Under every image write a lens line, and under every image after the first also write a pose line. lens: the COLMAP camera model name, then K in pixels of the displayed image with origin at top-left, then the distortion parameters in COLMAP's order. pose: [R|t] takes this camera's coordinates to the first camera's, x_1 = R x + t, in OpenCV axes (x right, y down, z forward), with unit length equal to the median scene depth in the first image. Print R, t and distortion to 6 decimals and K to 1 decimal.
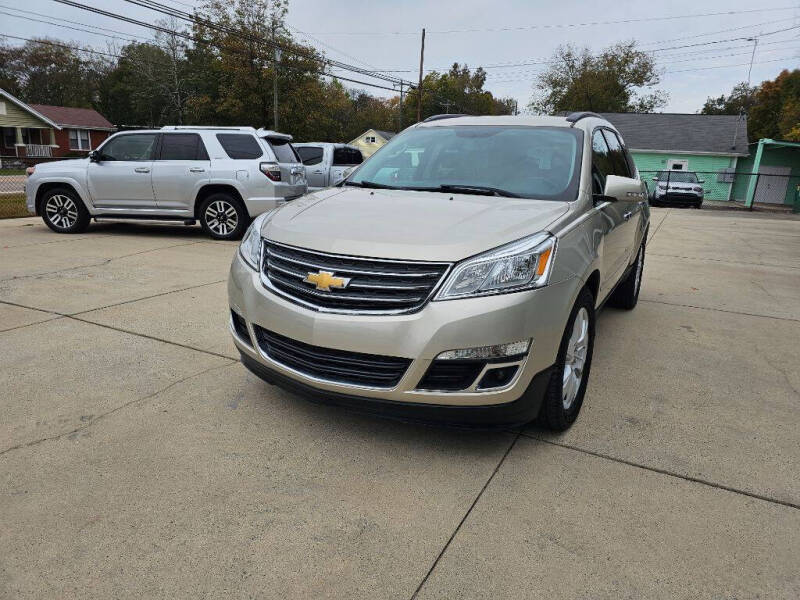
lens RADIAL K [[532.3, 0, 405.2], [0, 532.3, 303.6], [0, 0, 1]] dist [0.066288, -0.060913]
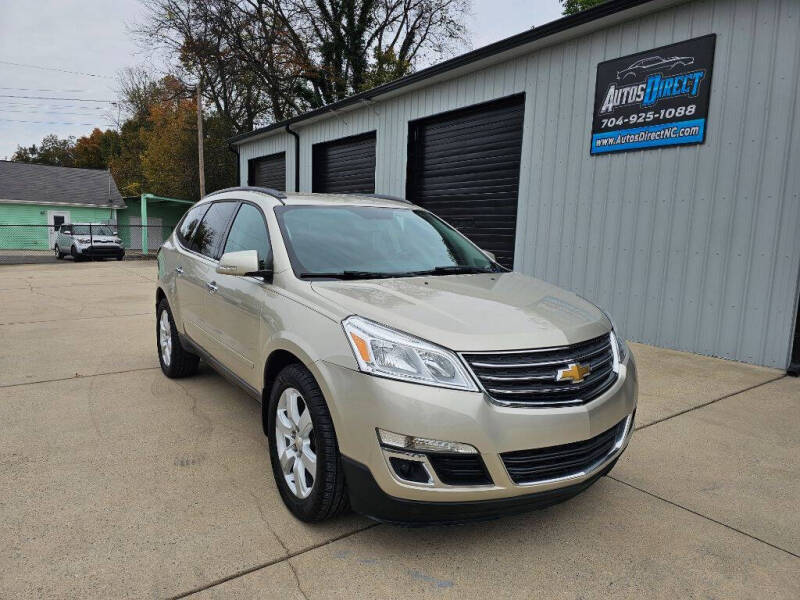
lens RADIAL K [[532.3, 0, 392.0], [0, 532.3, 298.0], [0, 0, 1]] dist [0.066288, -0.060913]
pose [[0.454037, -0.148959, 0.878443, -0.301124], [0.230820, 0.971932, 0.045509, -0.076482], [-0.860565, 0.182100, 0.475675, 0.193787]]
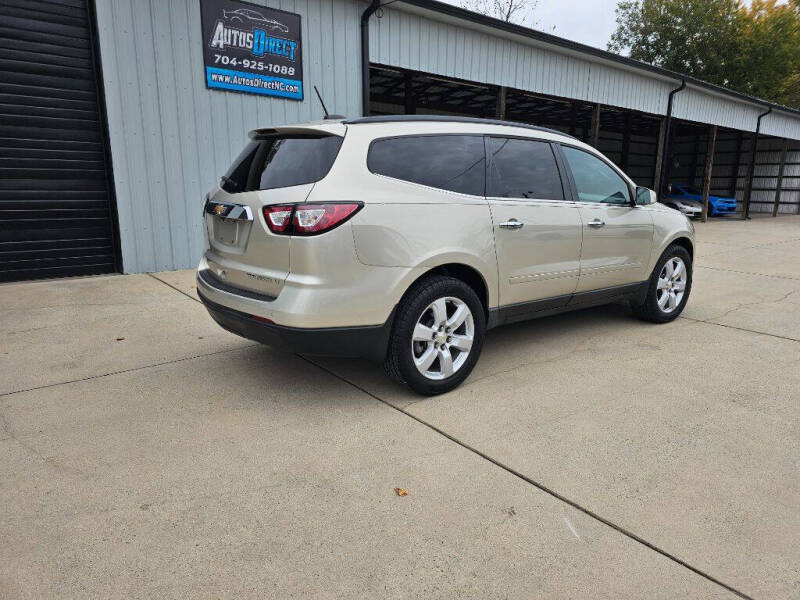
lens RADIAL K [[532.3, 0, 402.6], [0, 532.3, 300.5], [0, 0, 1]] dist [0.066288, -0.060913]
pose [[-0.922368, -0.139265, 0.360337, -0.044784], [0.047556, 0.884732, 0.463667, -0.245690], [-0.383374, 0.444808, -0.809426, 0.909731]]
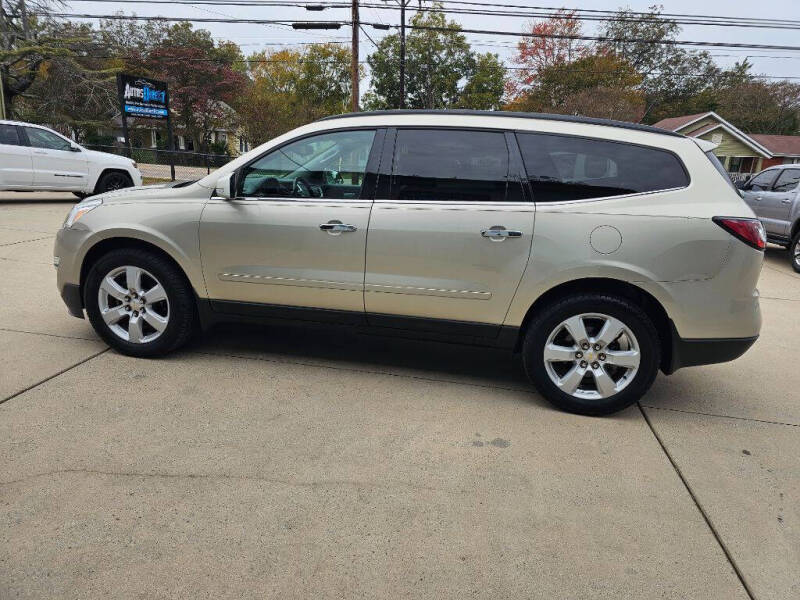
lens RADIAL K [[532.3, 0, 401.3], [0, 532.3, 295.5], [0, 0, 1]] dist [0.066288, -0.060913]
pose [[0.321805, 0.223164, -0.920130, 0.484981], [-0.285304, 0.949510, 0.130508, -0.077802], [0.902797, 0.220519, 0.369227, 0.311356]]
